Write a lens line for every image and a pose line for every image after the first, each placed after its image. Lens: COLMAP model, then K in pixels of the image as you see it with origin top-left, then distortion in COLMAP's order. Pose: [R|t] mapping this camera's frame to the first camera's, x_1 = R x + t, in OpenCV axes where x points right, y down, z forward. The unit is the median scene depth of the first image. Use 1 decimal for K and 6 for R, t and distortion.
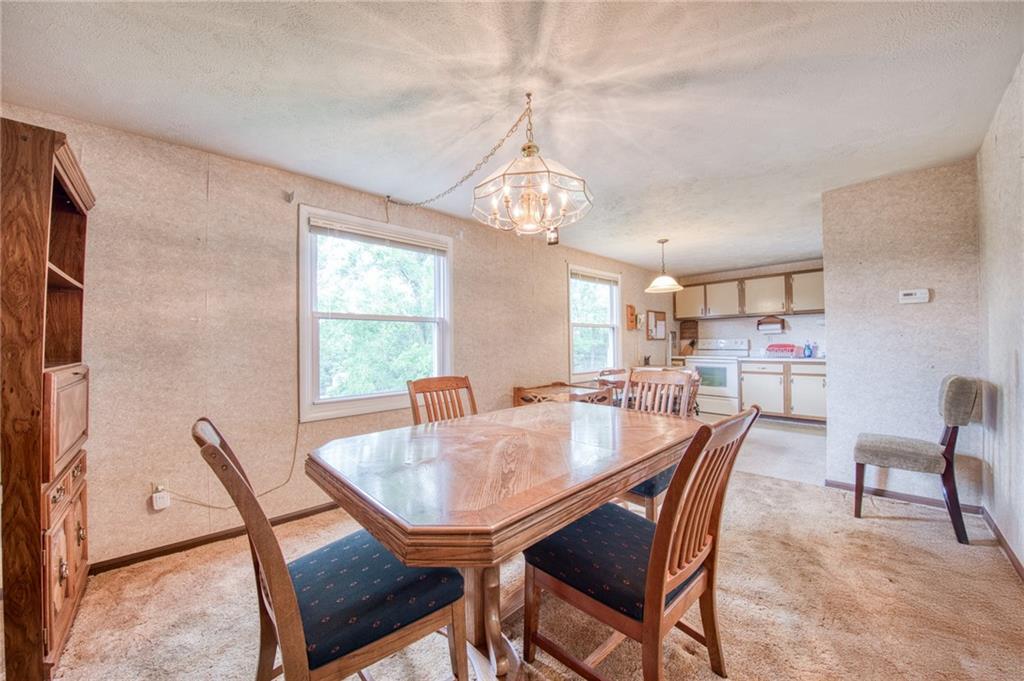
lens RADIAL K [[363.8, 0, 512.0], [0, 363.8, 340.5], [0, 0, 1]] dist [-0.018651, -0.000044]
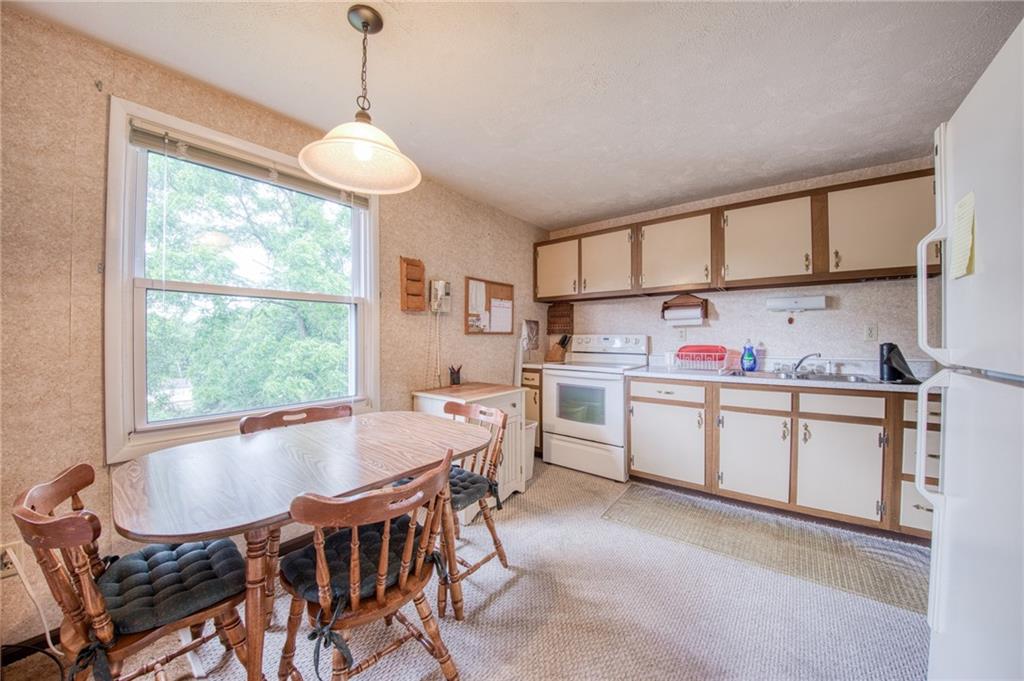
lens RADIAL K [[361.3, 0, 512.0], [0, 361.3, 340.5], [0, 0, 1]] dist [0.000591, 0.000031]
pose [[0.987059, 0.011613, 0.159939, 0.364809], [-0.014057, 0.999801, 0.014155, -0.000387], [-0.159743, -0.016220, 0.987025, 0.490265]]
